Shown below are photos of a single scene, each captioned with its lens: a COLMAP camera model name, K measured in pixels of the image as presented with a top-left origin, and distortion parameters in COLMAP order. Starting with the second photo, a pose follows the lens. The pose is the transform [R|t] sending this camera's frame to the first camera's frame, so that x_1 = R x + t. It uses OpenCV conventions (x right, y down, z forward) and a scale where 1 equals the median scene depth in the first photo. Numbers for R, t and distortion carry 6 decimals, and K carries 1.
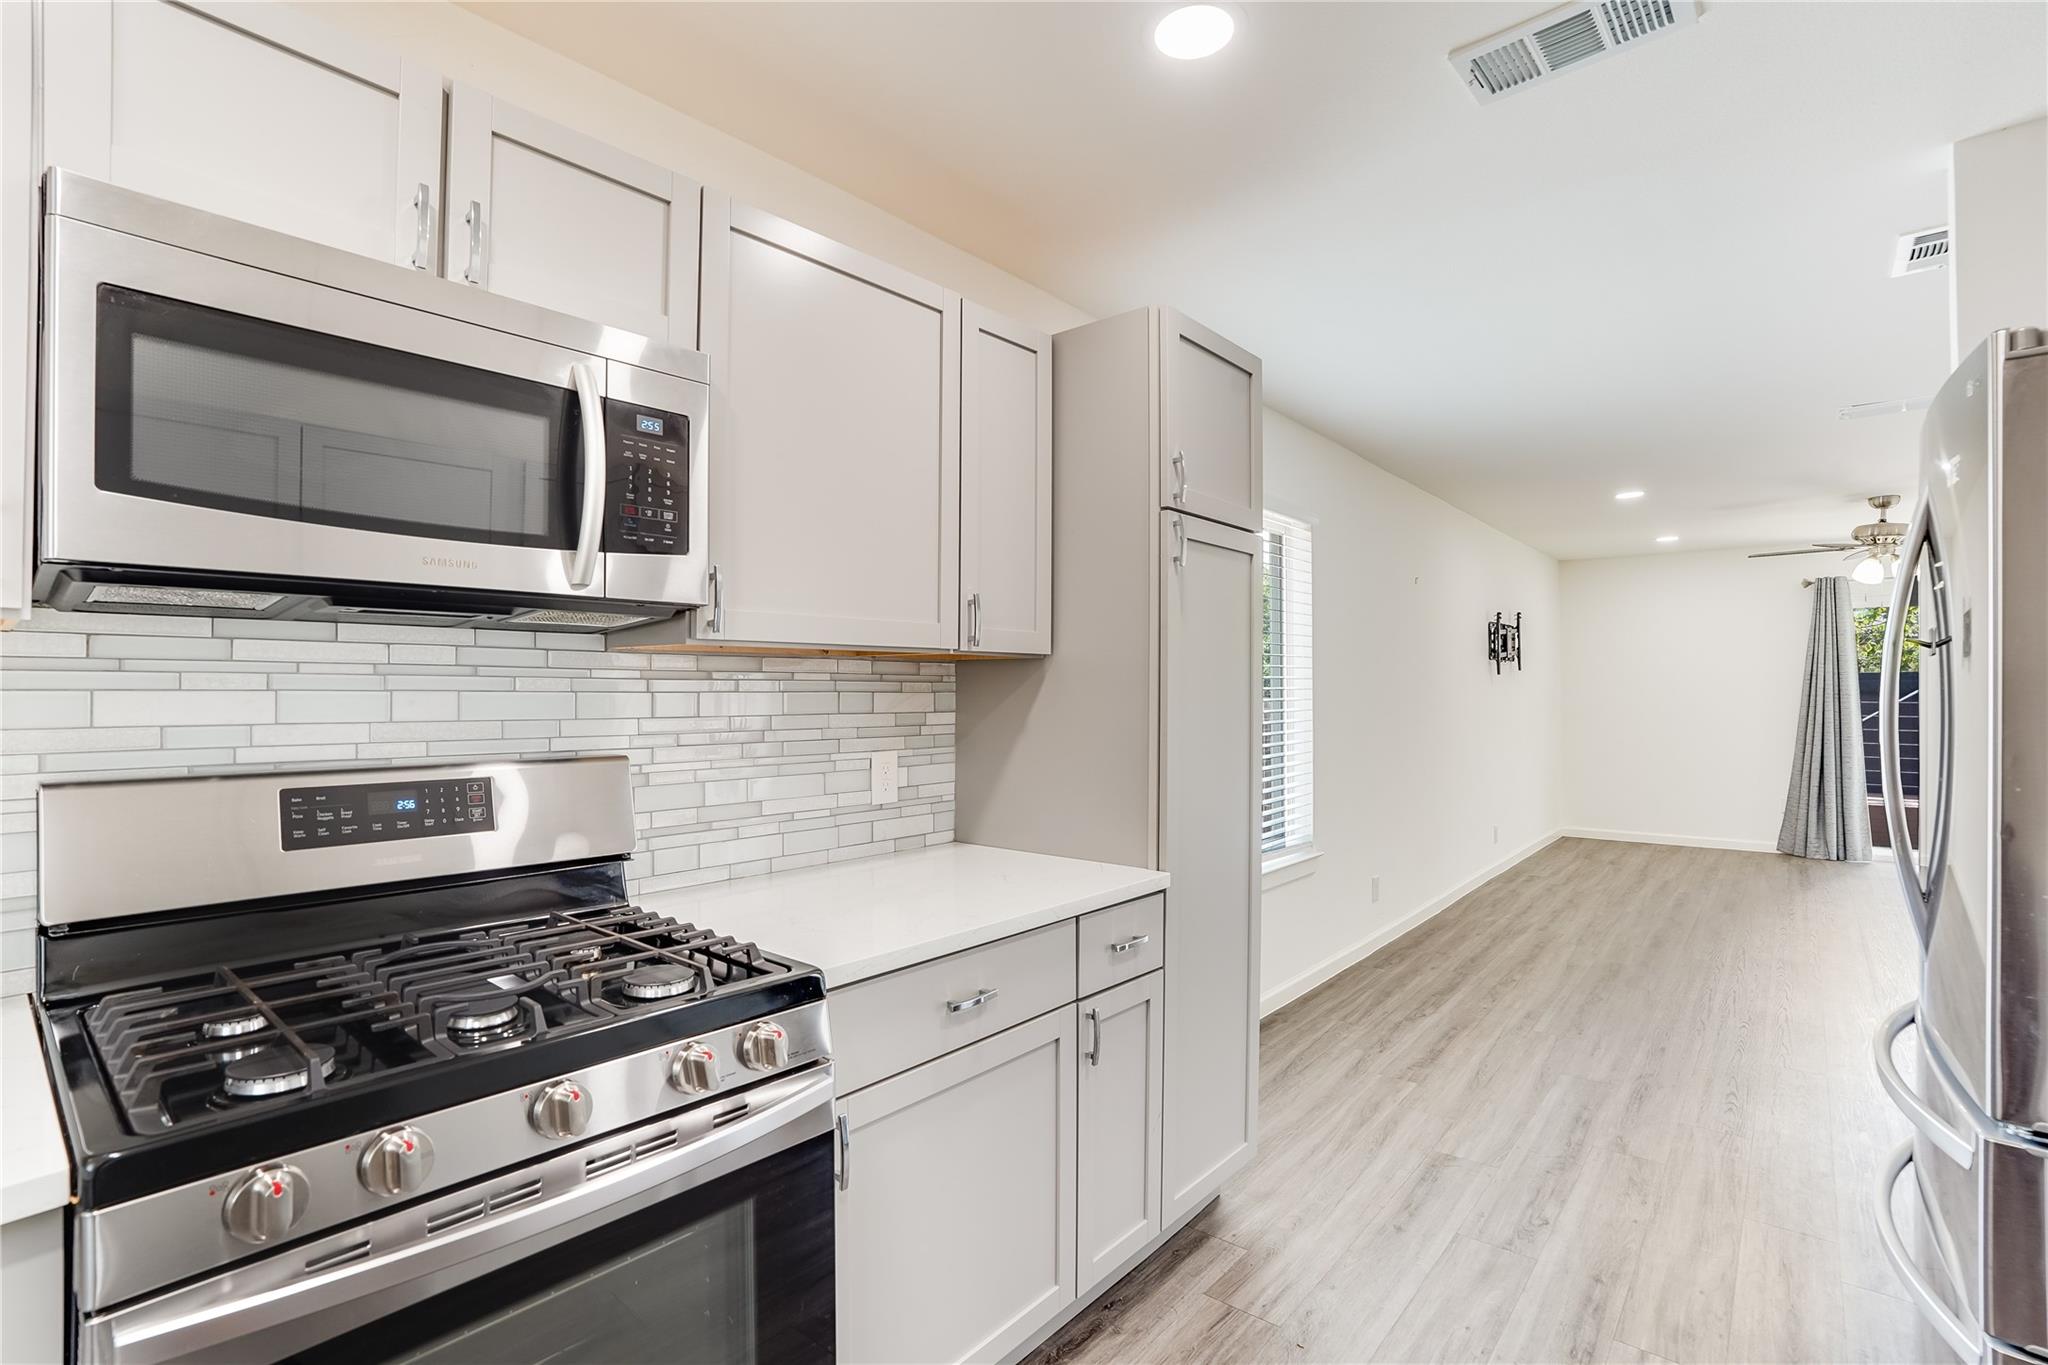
lens RADIAL K [[954.5, 0, 988.1], [0, 954.5, 687.8], [0, 0, 1]] dist [-0.062952, 0.019755]
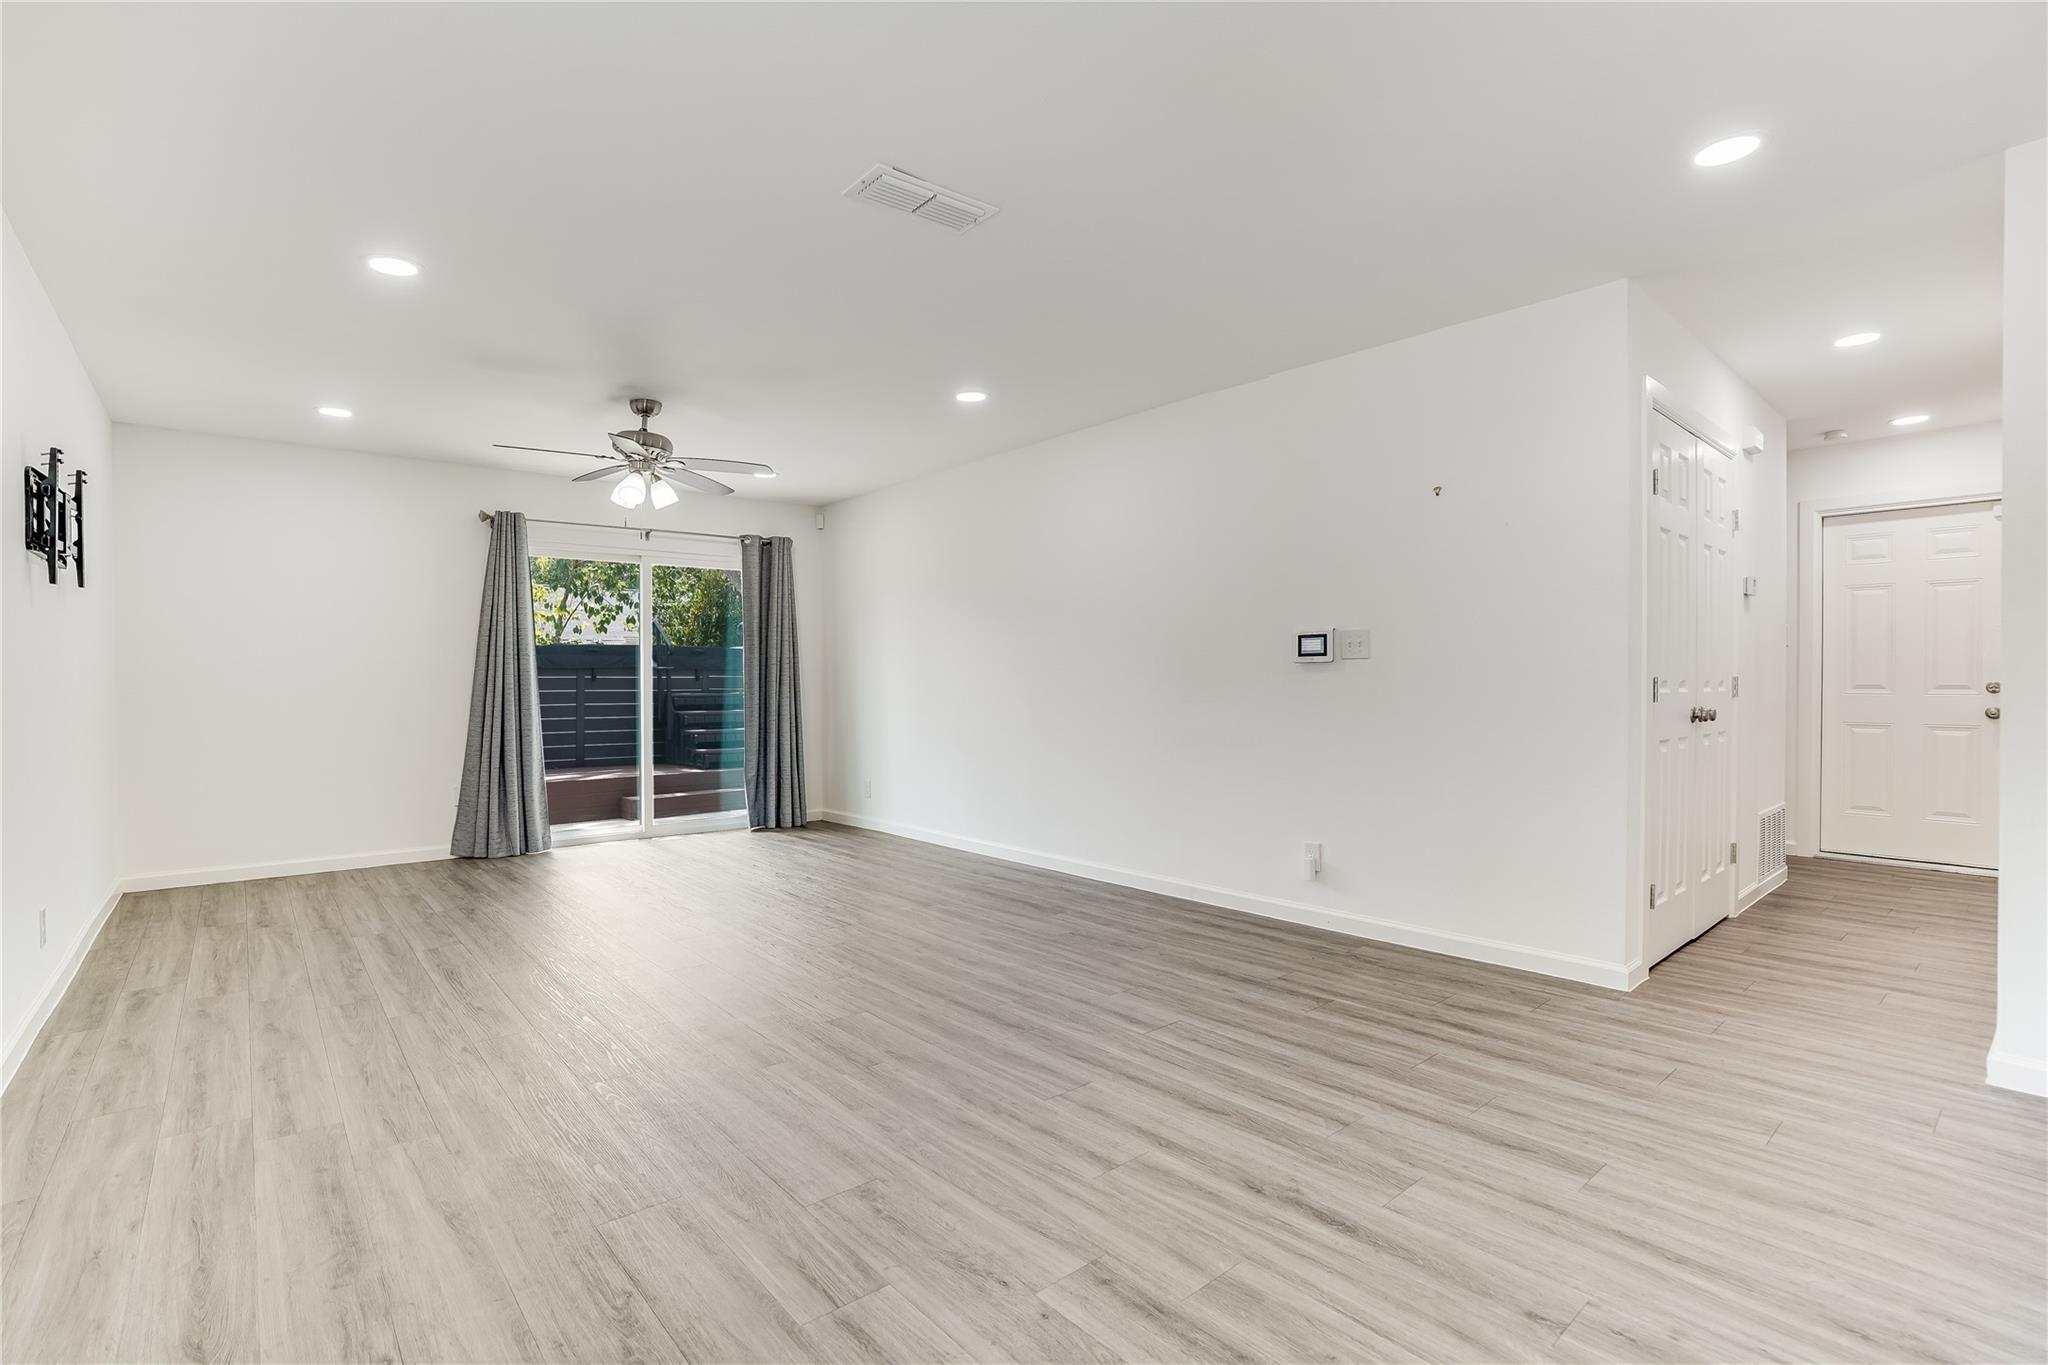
lens RADIAL K [[960.6, 0, 1016.1], [0, 960.6, 687.5], [0, 0, 1]] dist [-0.063336, 0.025797]
pose [[0.151571, -0.006647, 0.988424, 0.248103], [0.001484, 0.999978, 0.006497, 0.052433], [-0.988445, 0.000482, 0.151577, 0.697572]]
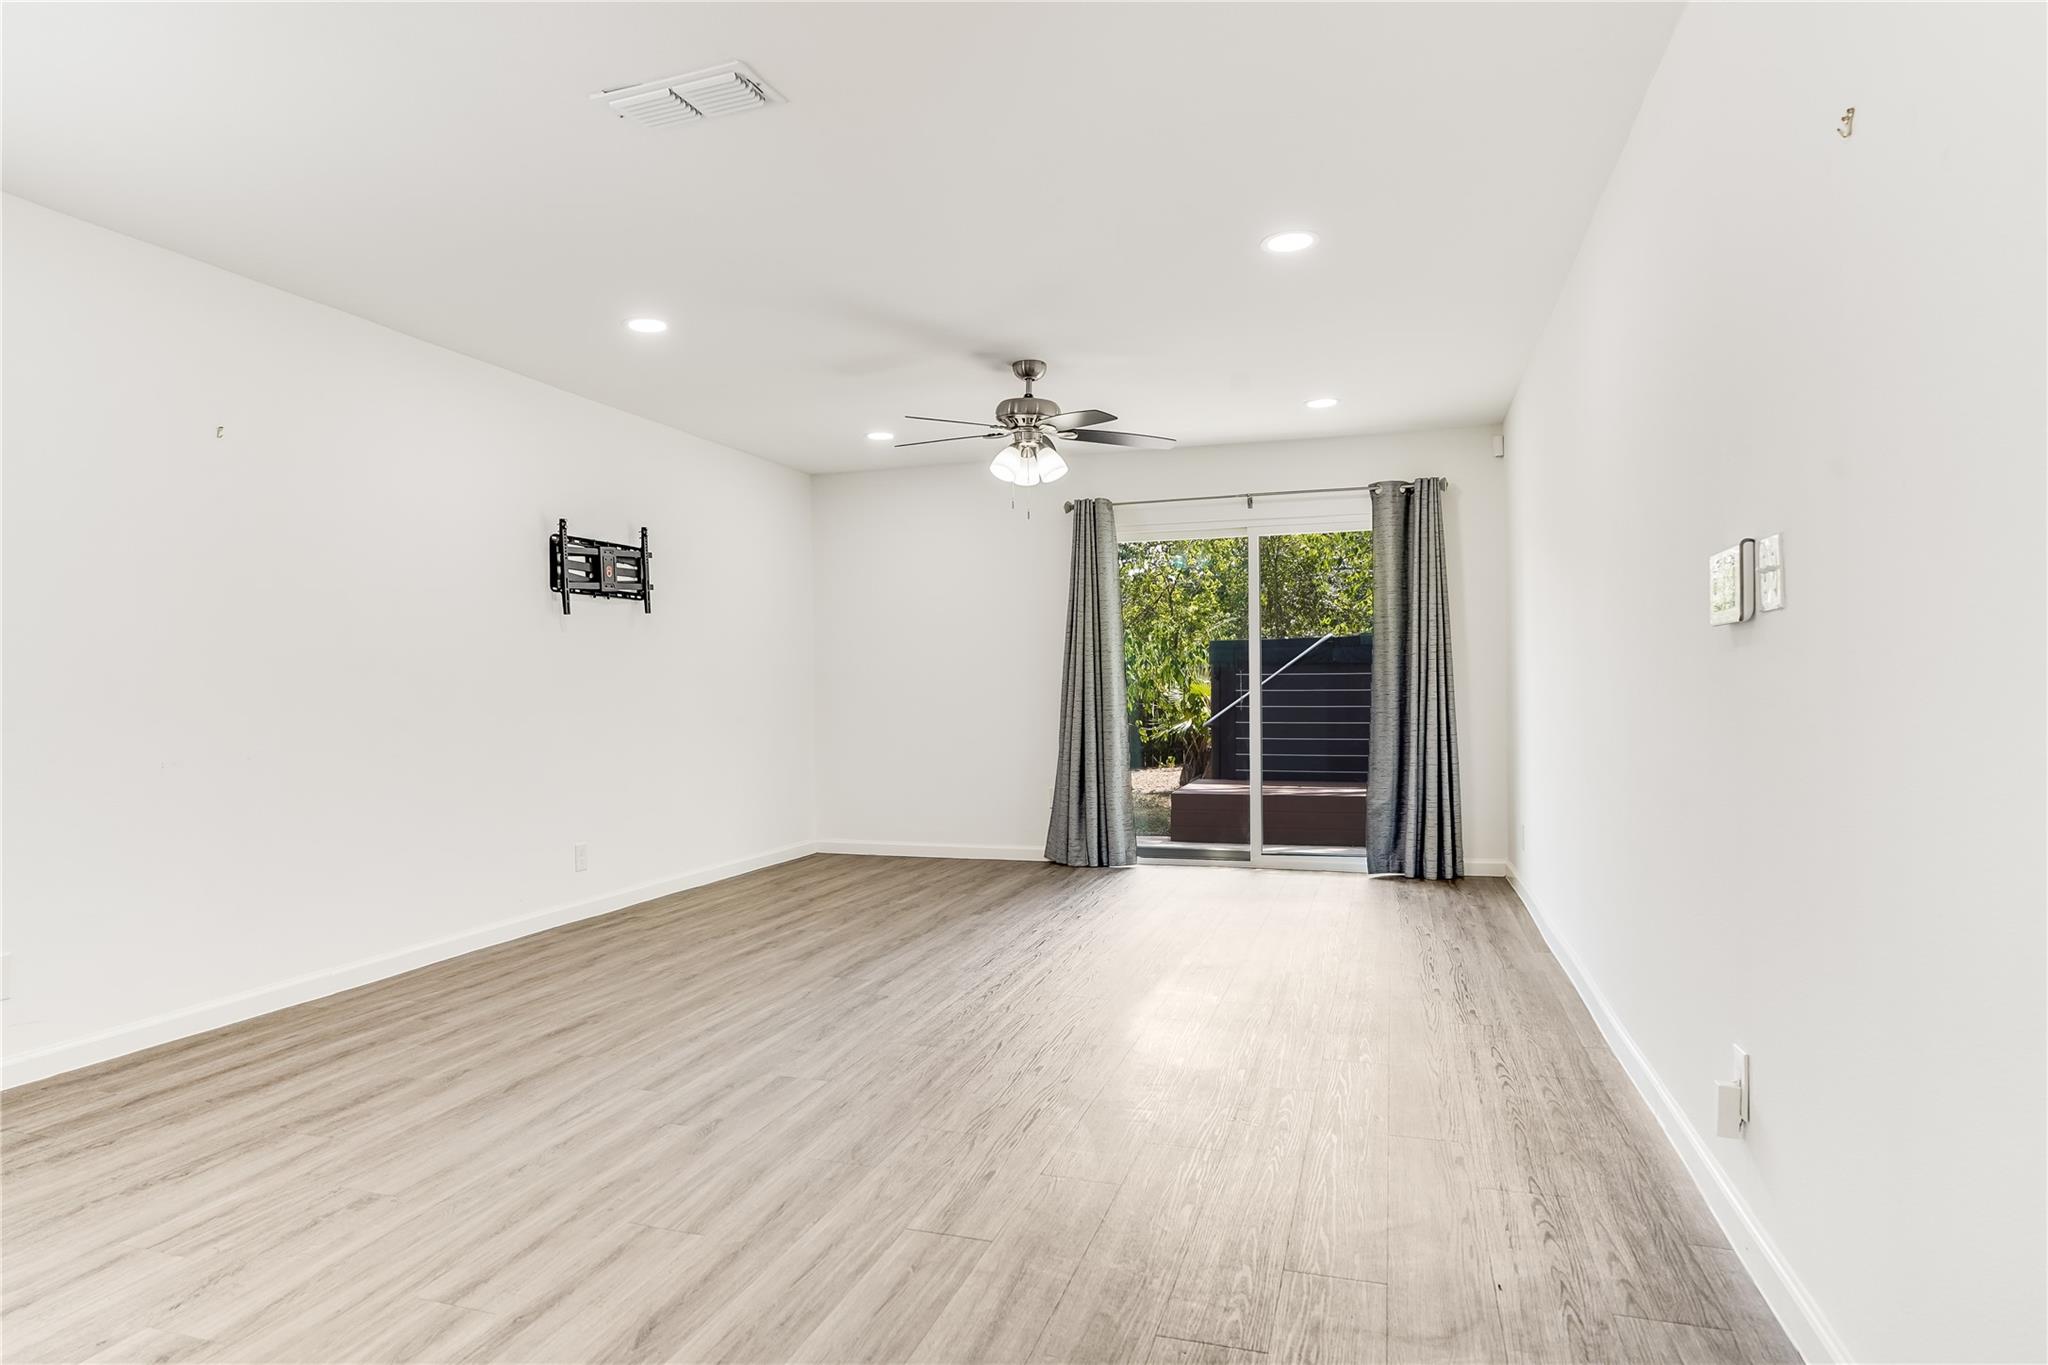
lens RADIAL K [[1171.1, 0, 995.1], [0, 1171.1, 684.4], [0, 0, 1]] dist [-0.042068, 0.020459]
pose [[0.924359, -0.007115, 0.381457, 0.771688], [0.008203, 0.999966, -0.001226, 0.058096], [-0.381435, 0.004262, 0.924386, 0.204061]]
